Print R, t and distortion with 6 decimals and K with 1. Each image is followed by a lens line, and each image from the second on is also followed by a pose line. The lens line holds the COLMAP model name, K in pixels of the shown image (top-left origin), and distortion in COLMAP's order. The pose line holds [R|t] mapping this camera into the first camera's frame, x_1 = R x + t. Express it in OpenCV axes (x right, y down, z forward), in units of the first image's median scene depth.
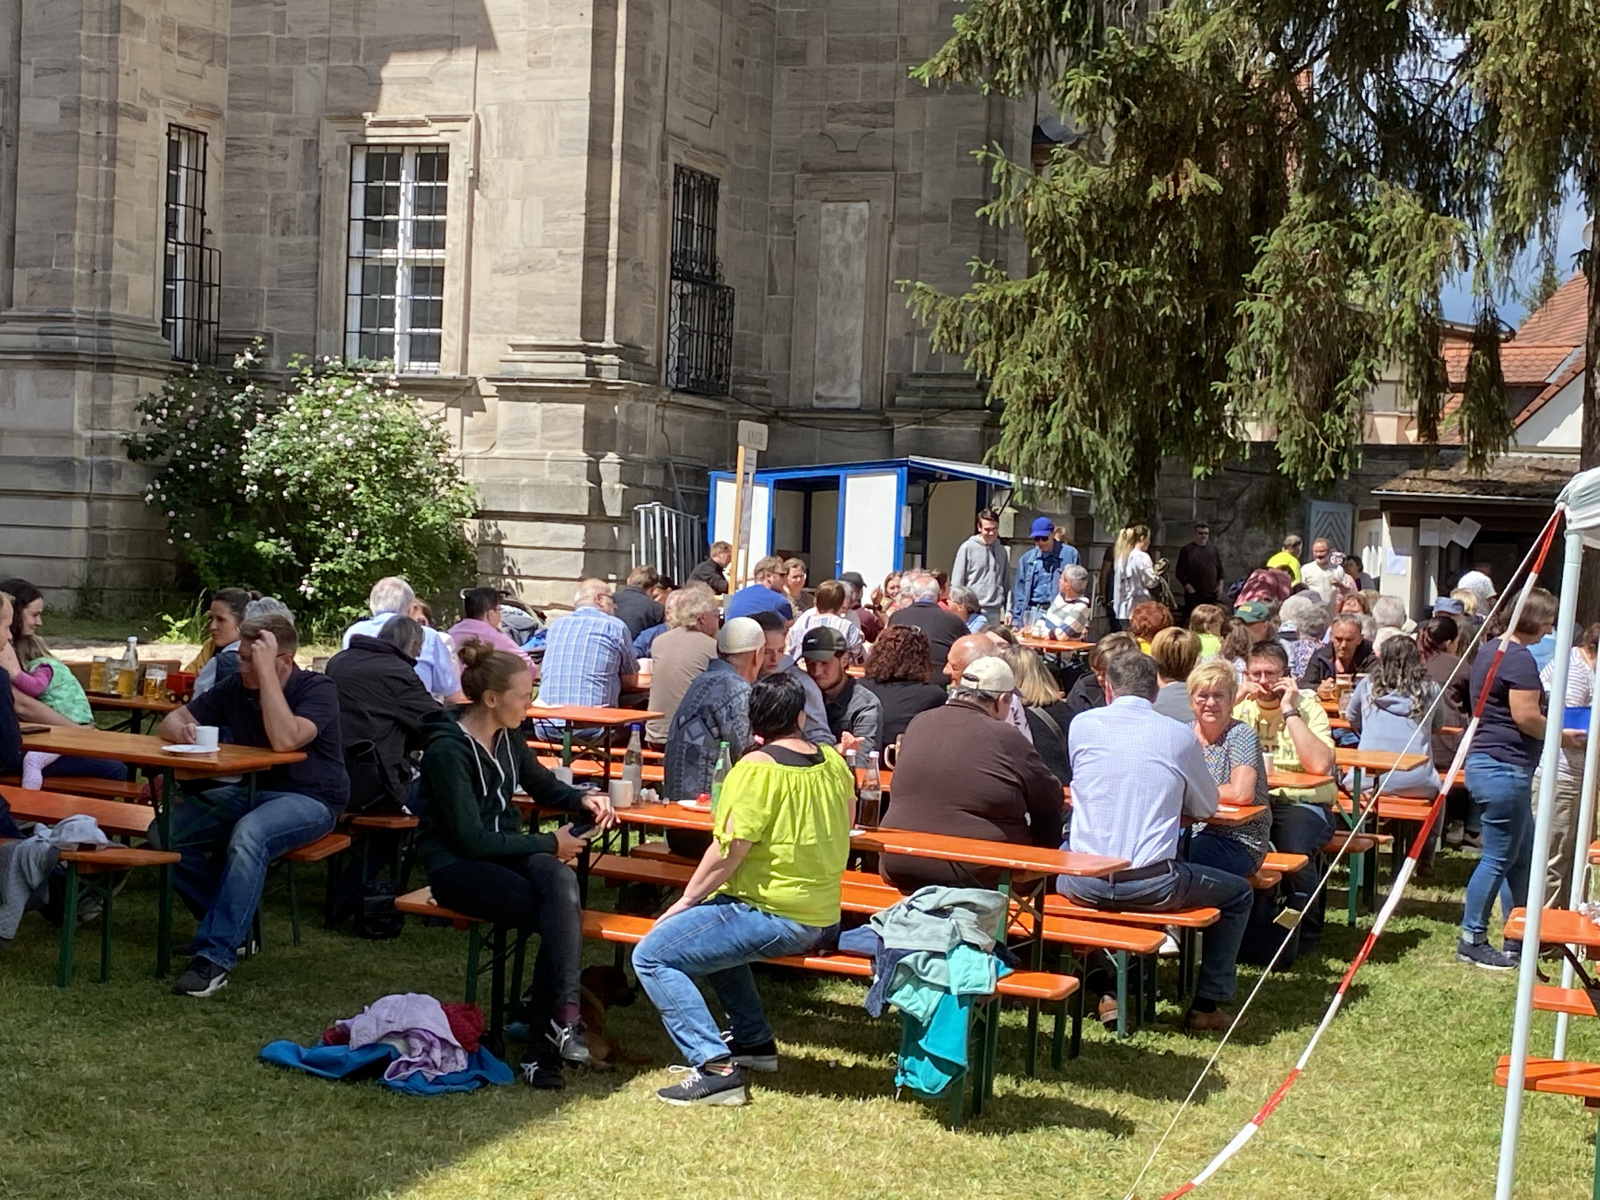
lens RADIAL K [[2763.3, 0, 800.0], [0, 2763.3, 600.0], [0, 0, 1]] dist [0.125959, -0.247179]
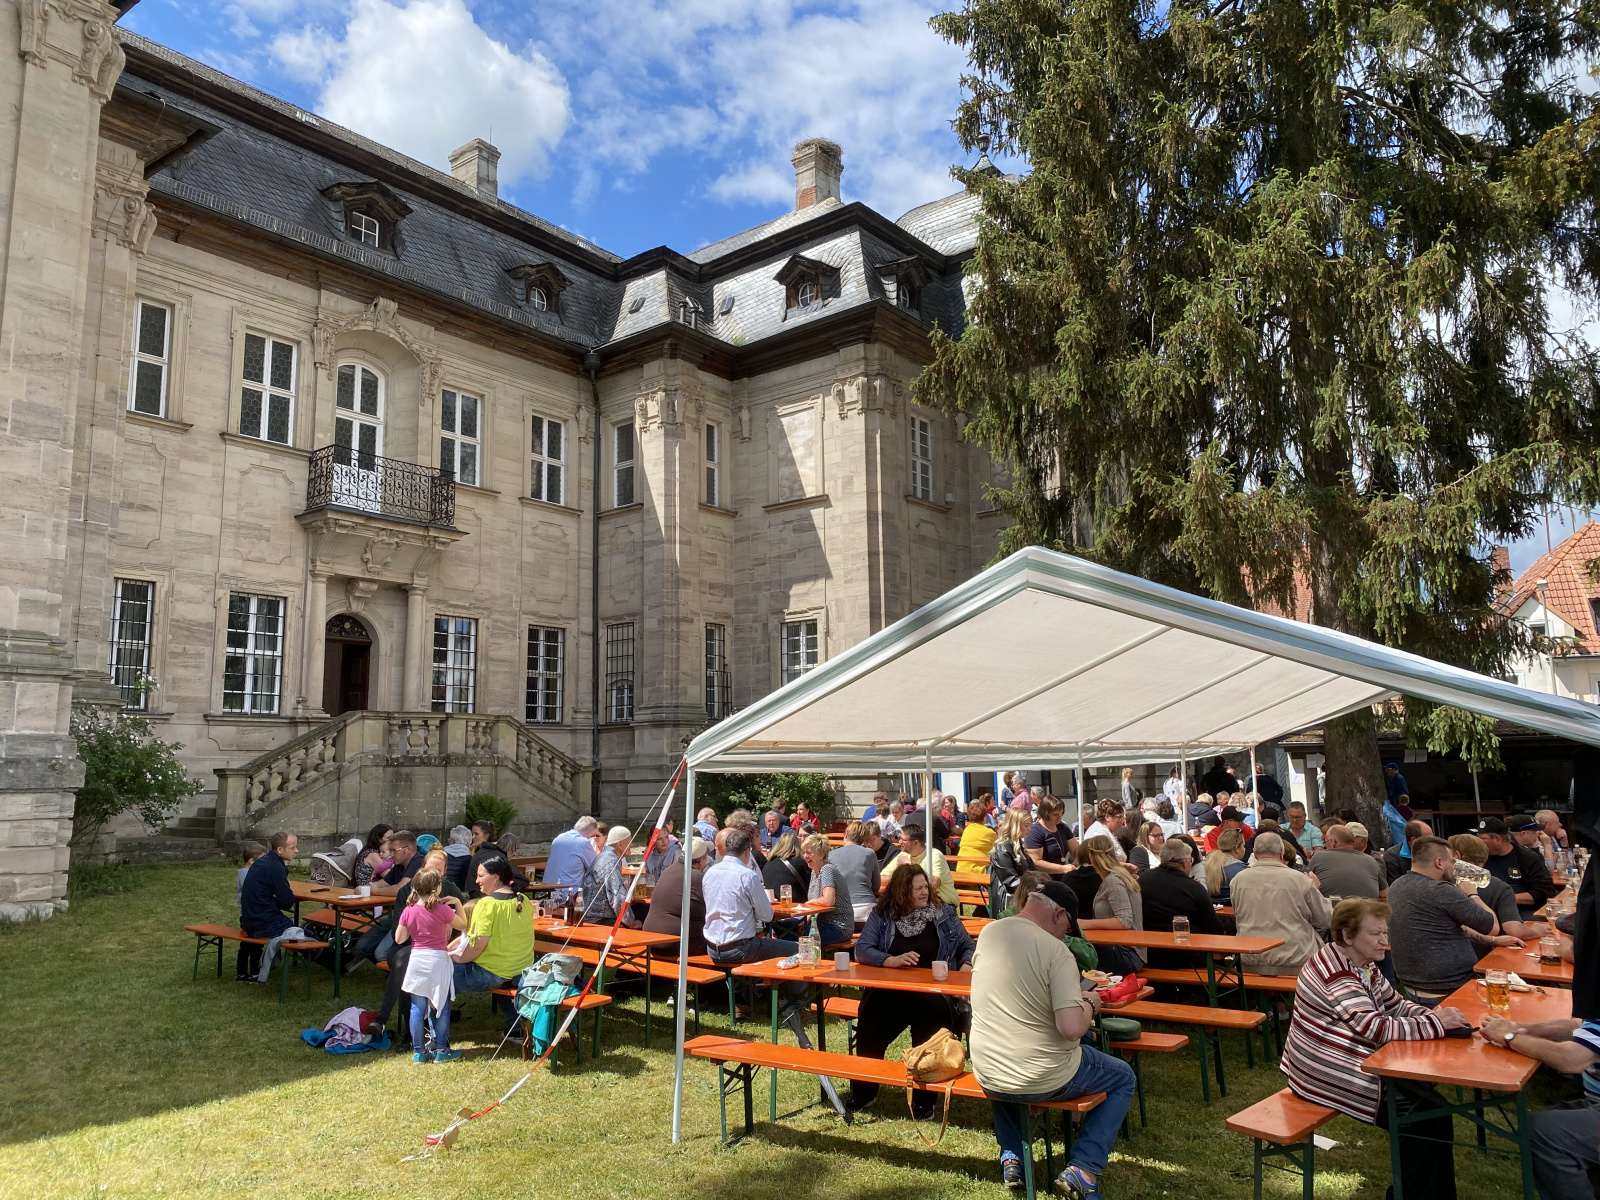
lens RADIAL K [[1199.6, 0, 800.6], [0, 1199.6, 585.7], [0, 0, 1]] dist [0.083075, -0.130870]
pose [[0.952144, -0.105941, -0.286702, 0.178862], [0.050406, 0.979591, -0.194576, 0.005926], [0.301464, 0.170813, 0.938052, 0.044016]]
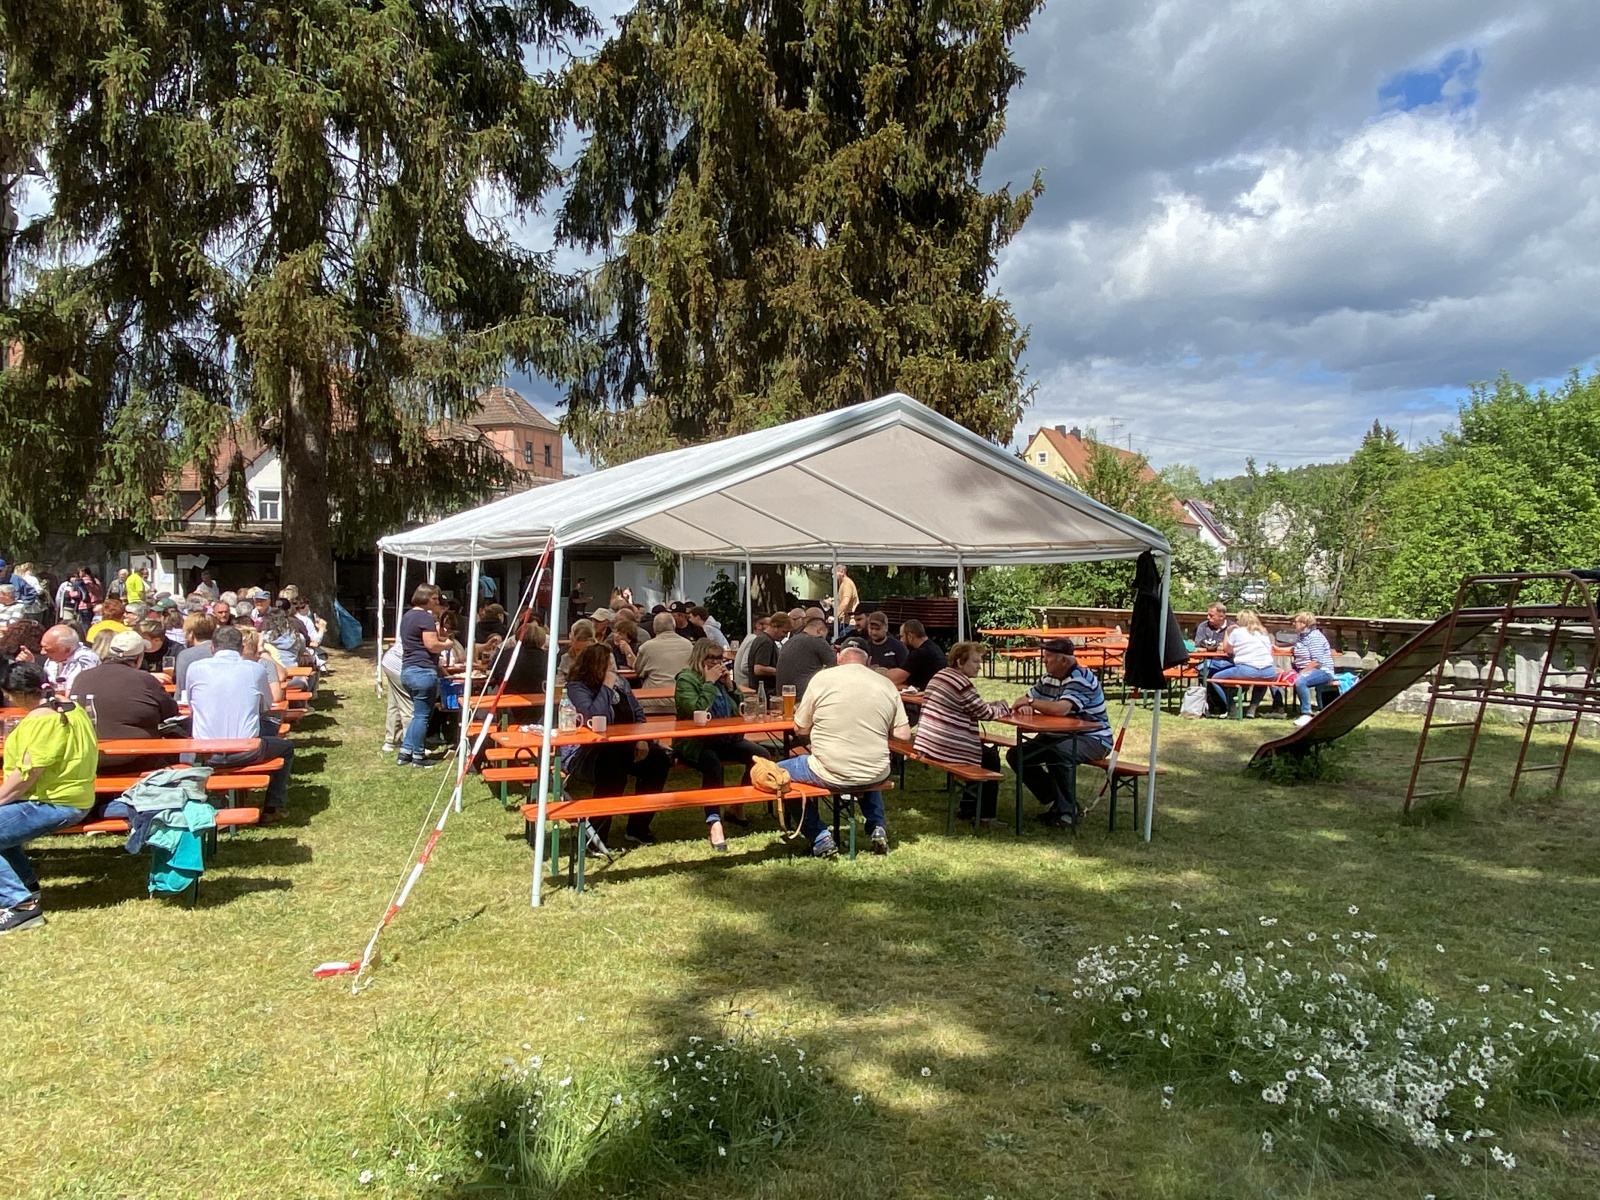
lens RADIAL K [[1167.5, 0, 800.0], [0, 1167.5, 600.0], [0, 0, 1]] dist [0.088991, -0.105202]
pose [[0.734631, -0.057341, 0.676040, -0.049964], [0.049323, 0.998299, 0.031077, -0.001209], [-0.676672, 0.010514, 0.736209, 0.066738]]
